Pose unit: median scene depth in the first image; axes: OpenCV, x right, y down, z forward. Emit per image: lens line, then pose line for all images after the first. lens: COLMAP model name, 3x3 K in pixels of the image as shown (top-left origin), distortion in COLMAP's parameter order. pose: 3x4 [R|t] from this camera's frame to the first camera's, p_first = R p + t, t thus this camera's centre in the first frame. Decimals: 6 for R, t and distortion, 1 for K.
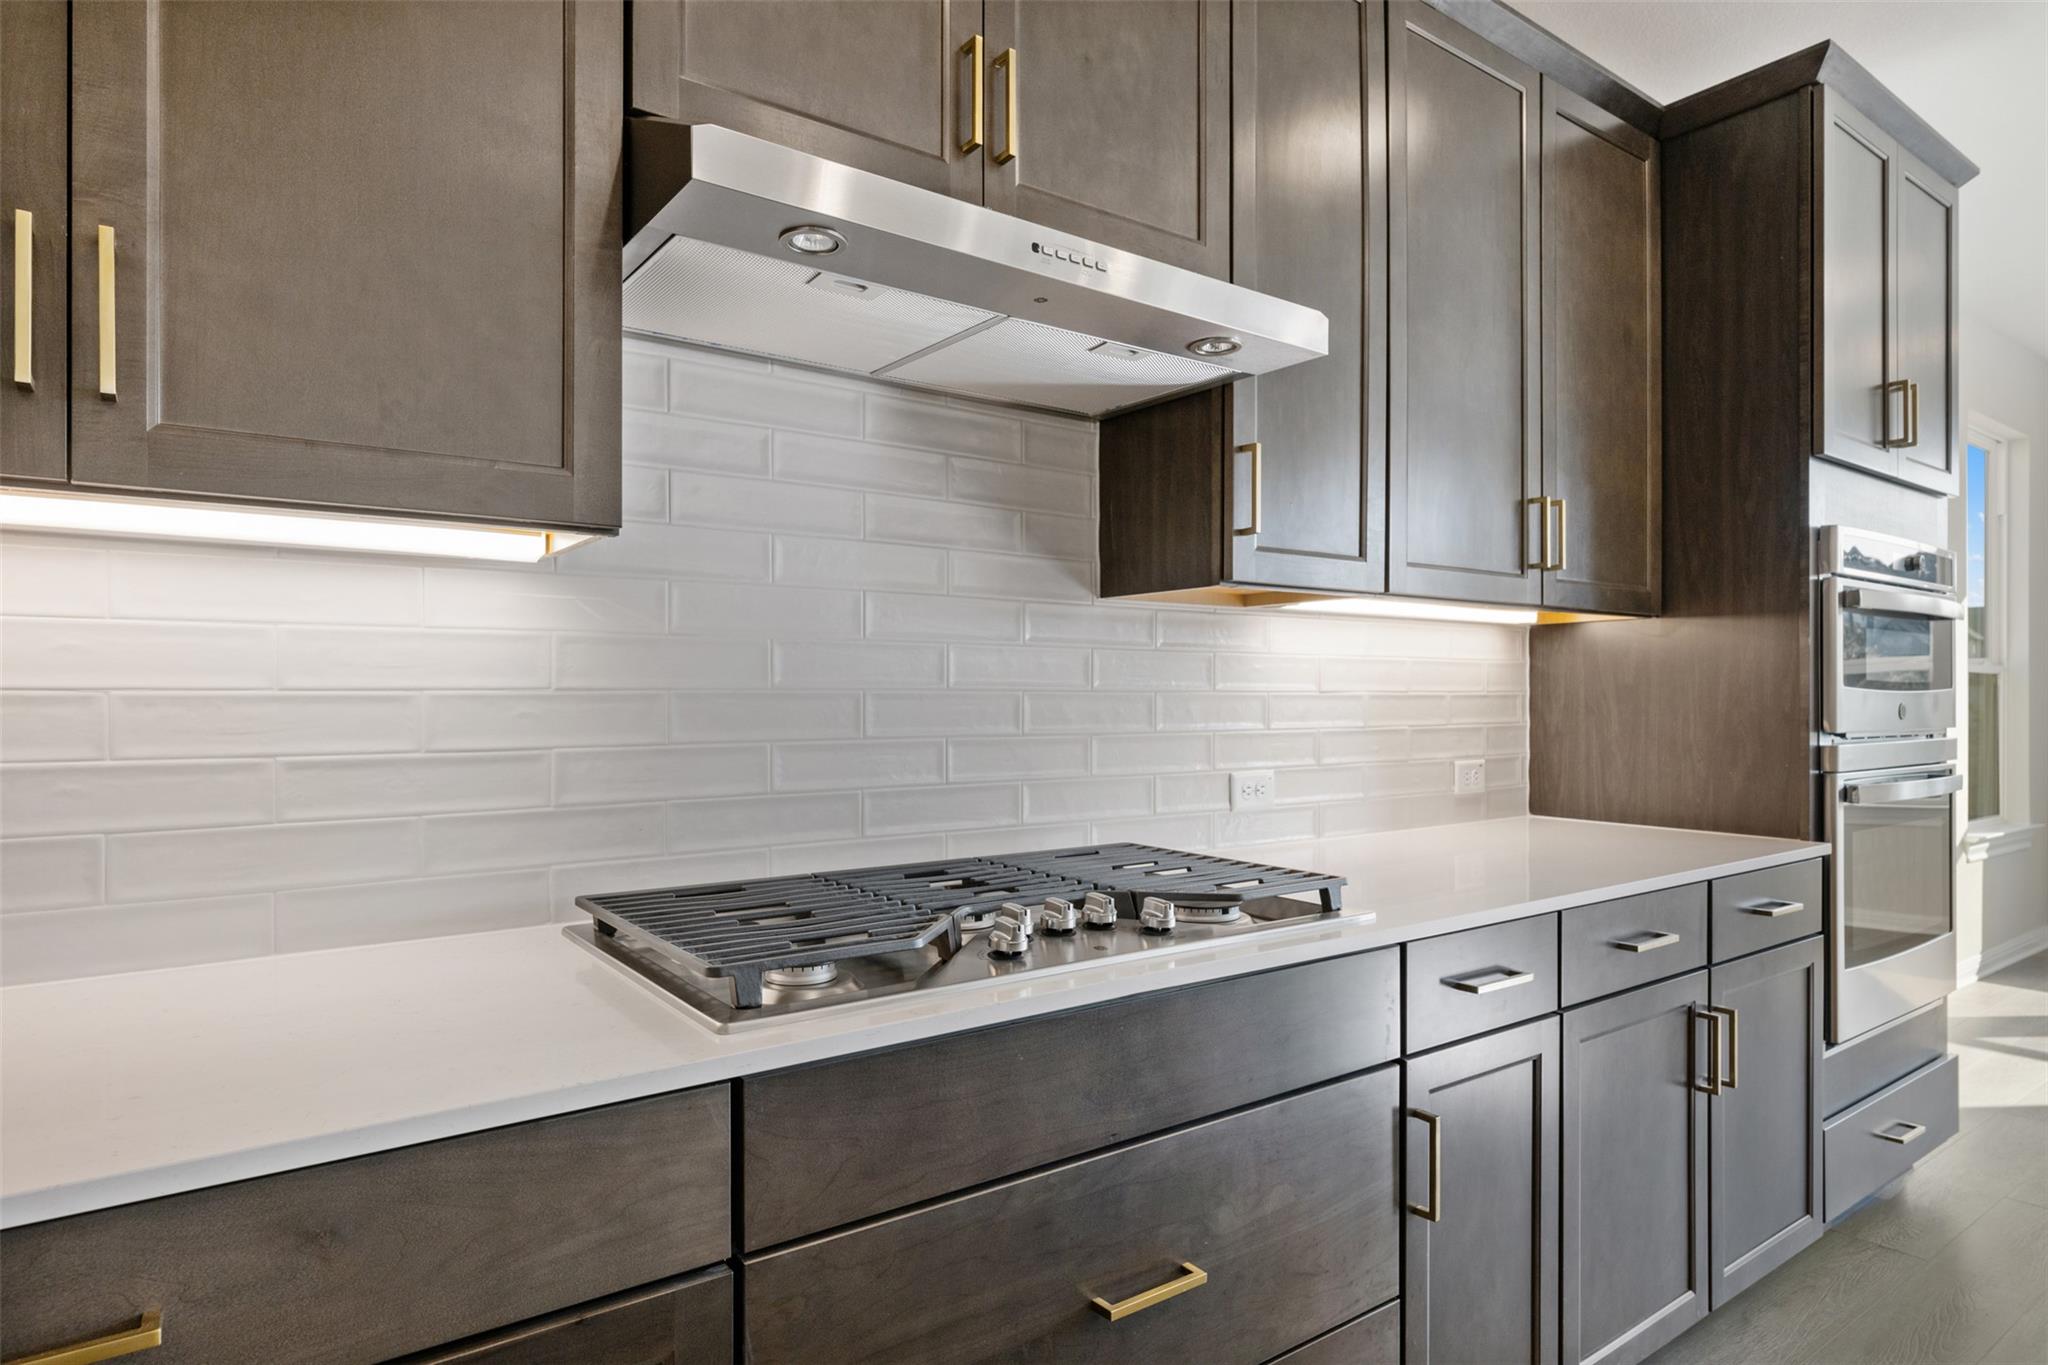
lens RADIAL K [[1148.1, 0, 1029.5], [0, 1148.1, 697.2], [0, 0, 1]] dist [0.004044, 0.001942]
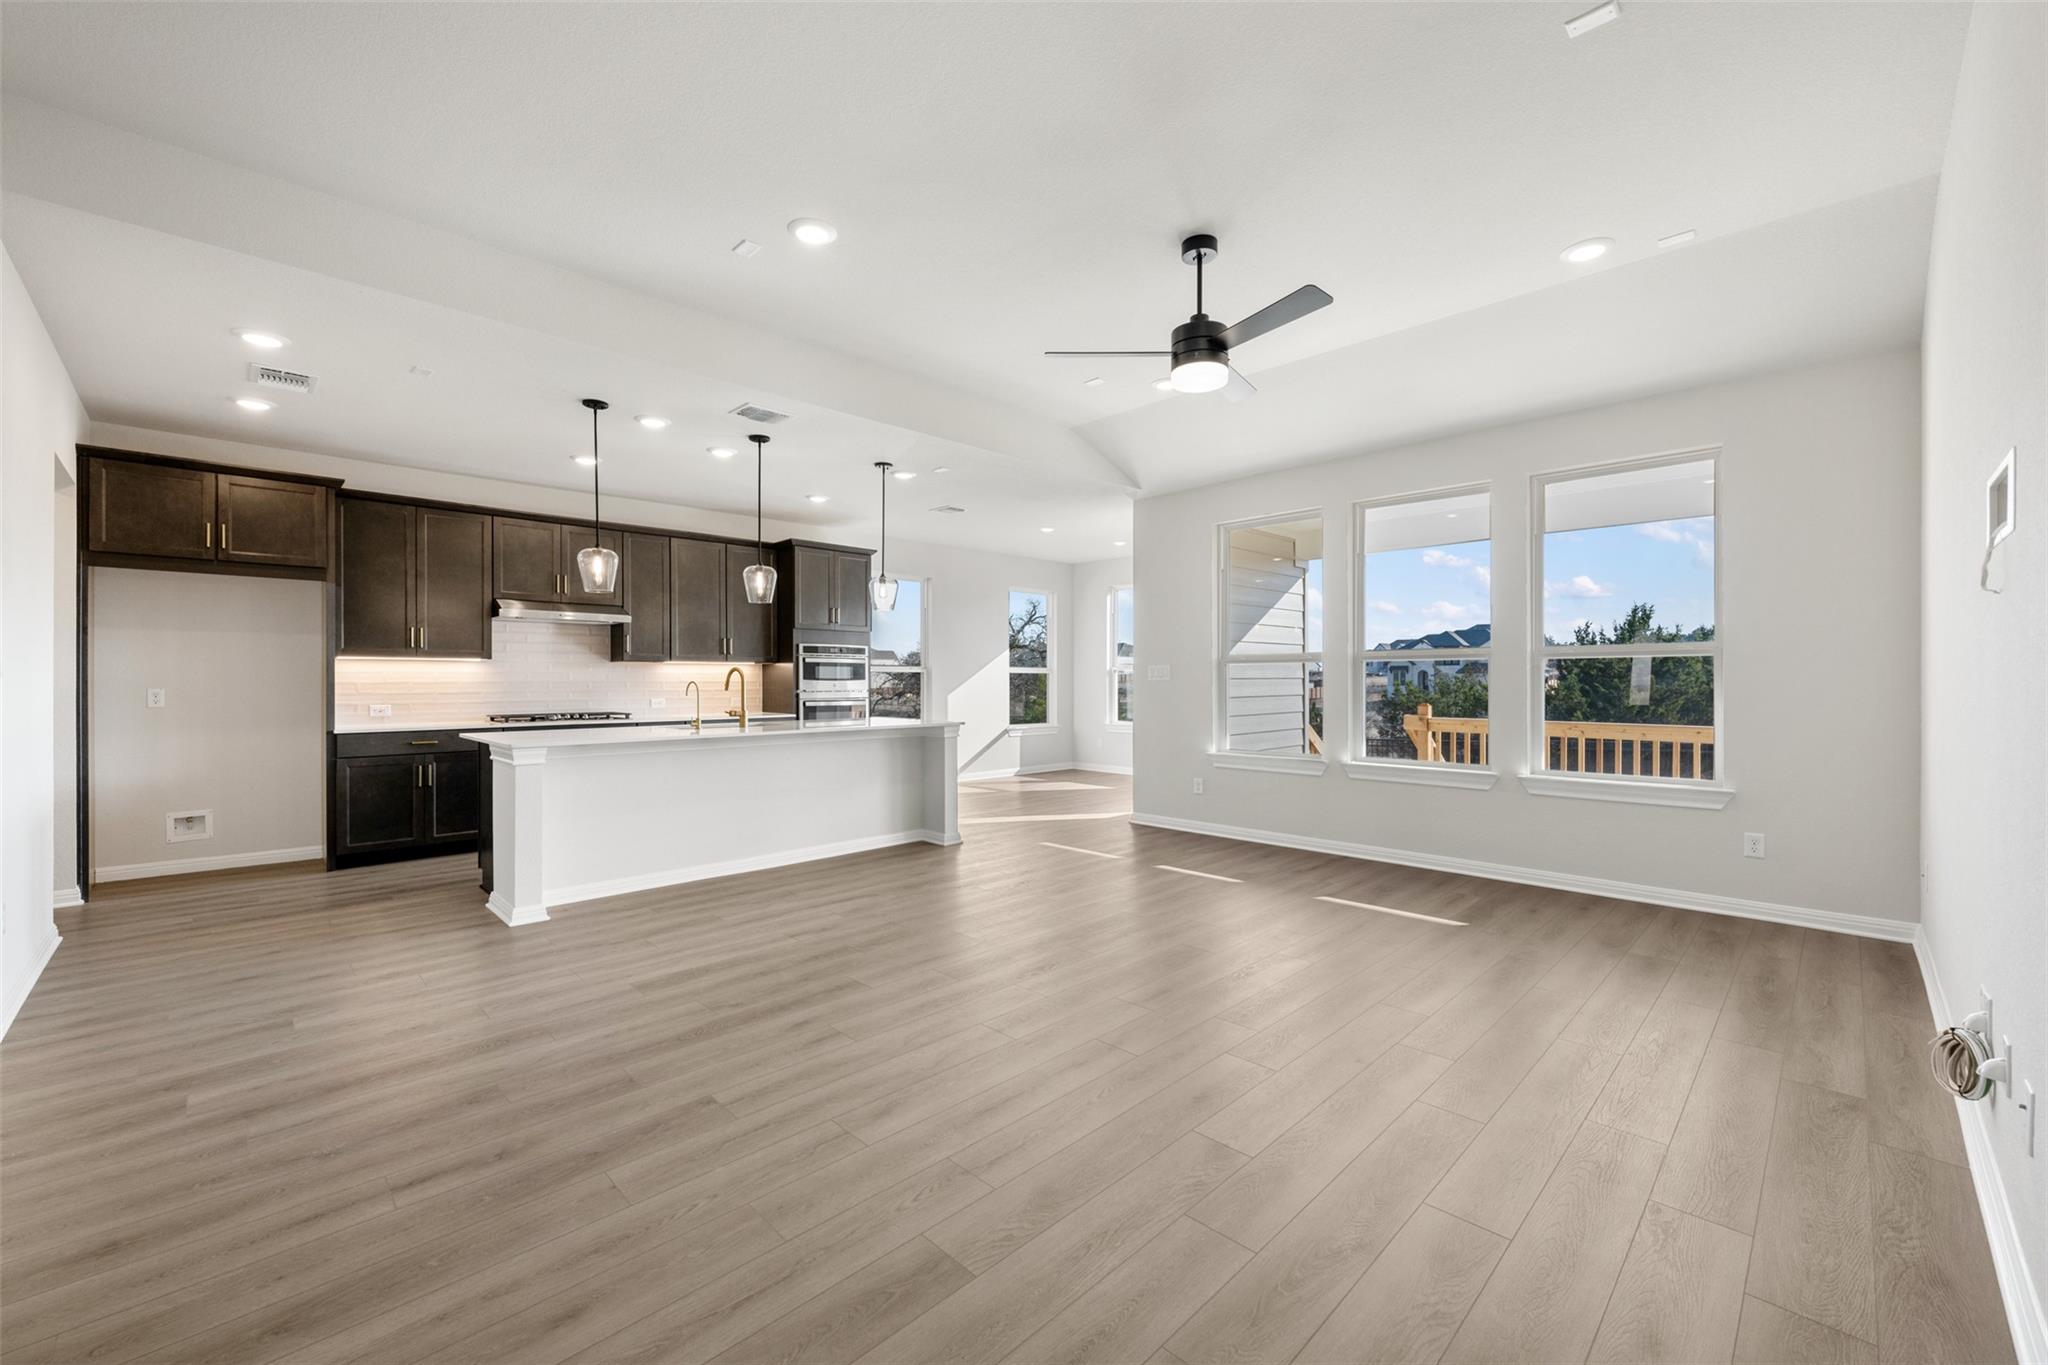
lens RADIAL K [[810.5, 0, 1022.0], [0, 810.5, 679.7], [0, 0, 1]] dist [0.004308, -0.001541]
pose [[0.988343, -0.003919, 0.152191, 1.243618], [0.004652, 0.999979, -0.004464, 0.011549], [-0.152170, 0.005120, 0.988341, -2.614574]]
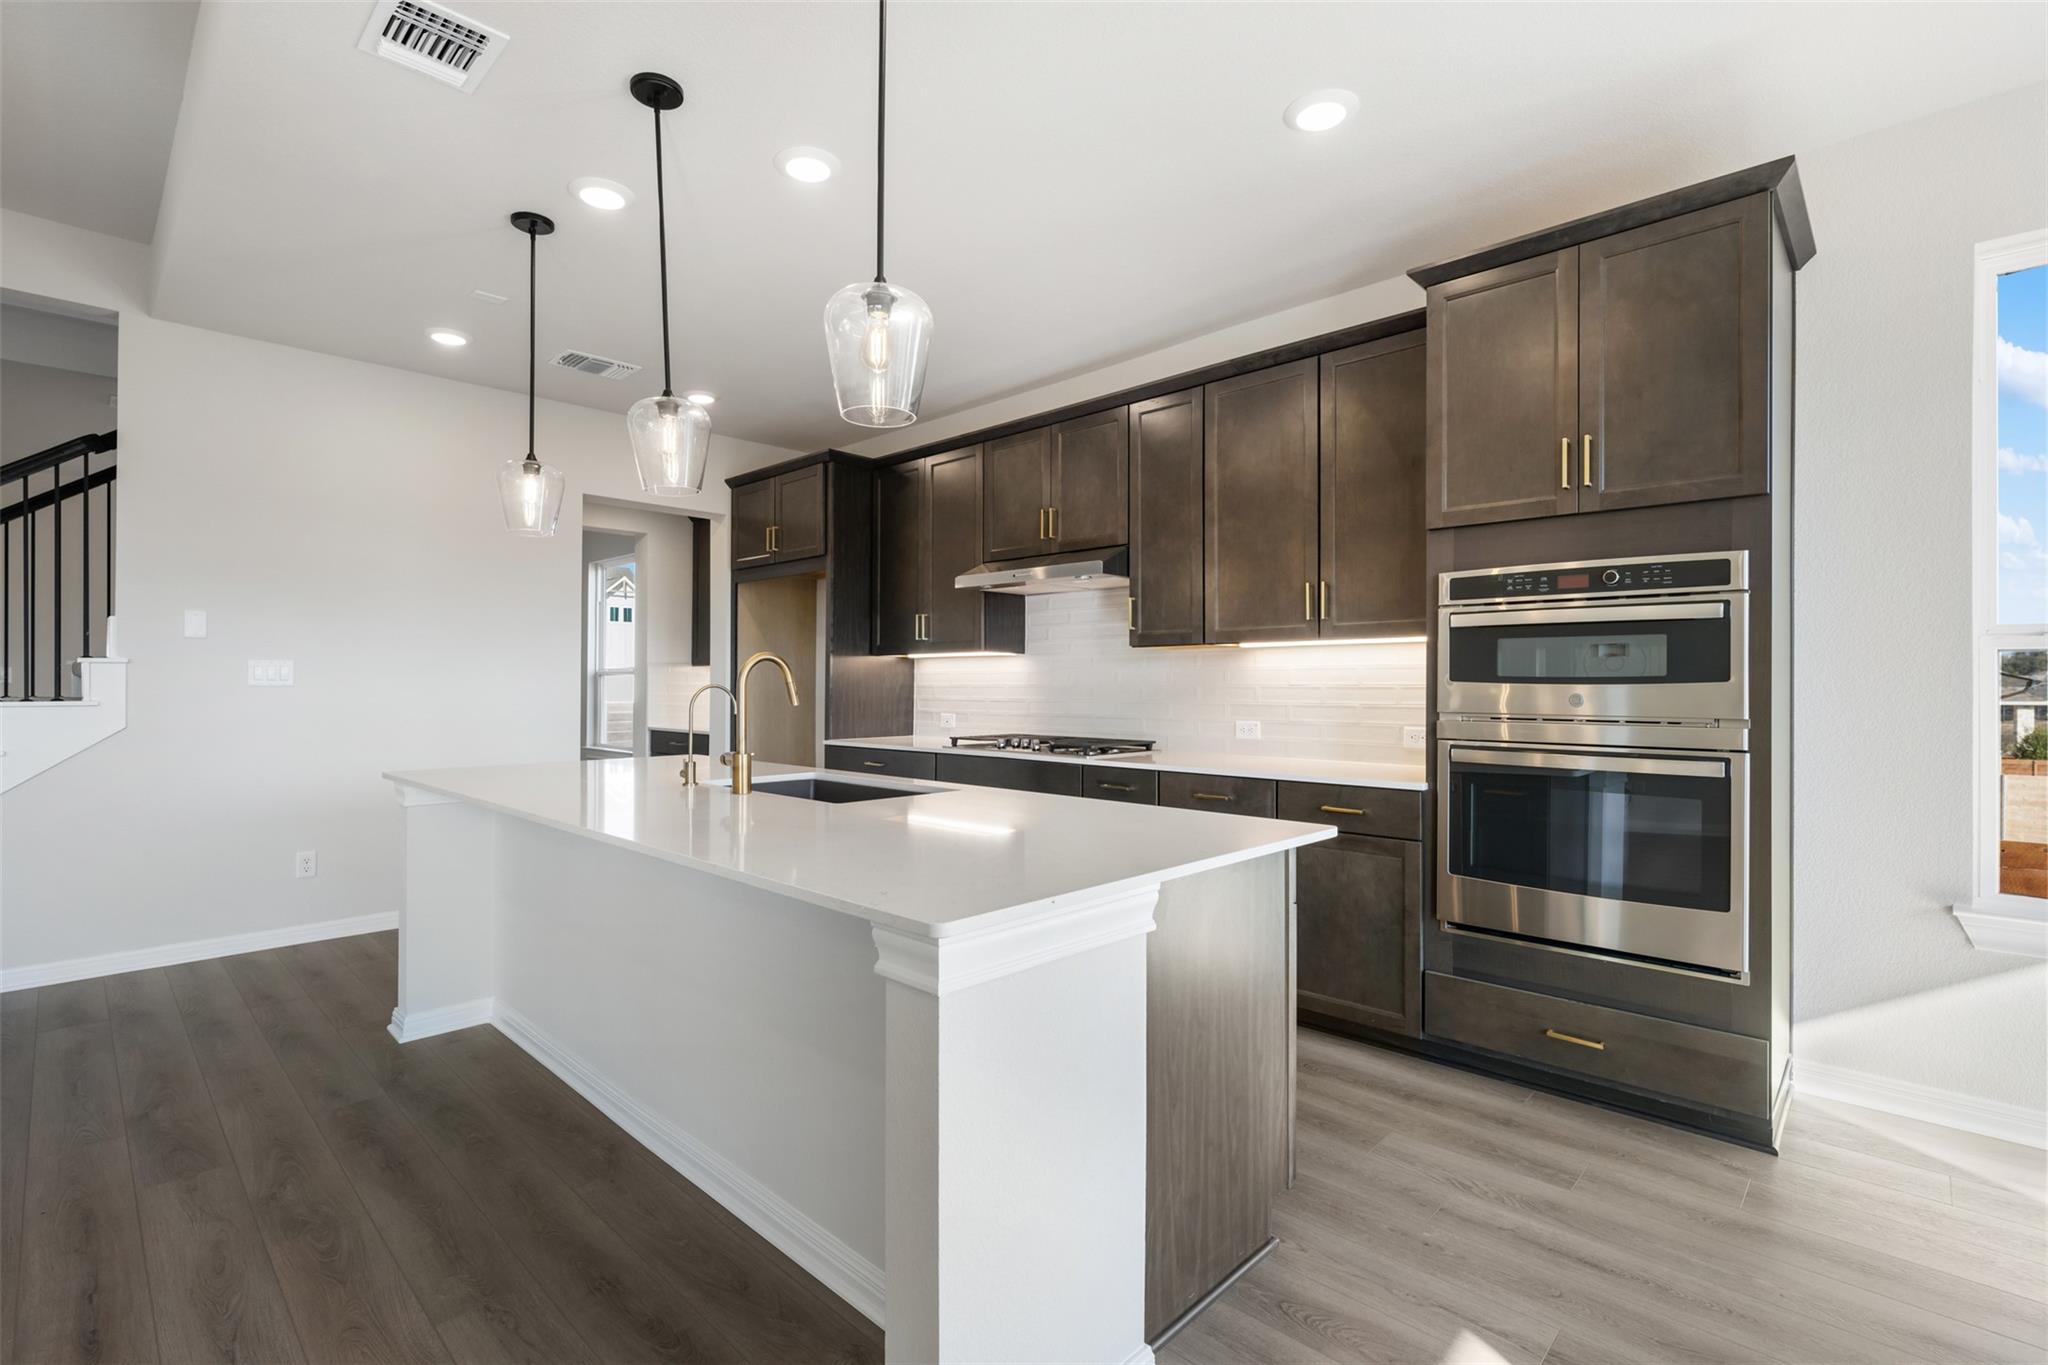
lens RADIAL K [[920.8, 0, 1017.8], [0, 920.8, 688.1], [0, 0, 1]] dist [0.004106, -0.002196]
pose [[0.175388, 0.001510, -0.984498, 2.059625], [-0.004843, 0.999988, 0.000671, 0.002142], [0.984487, 0.004650, 0.175393, 0.282398]]
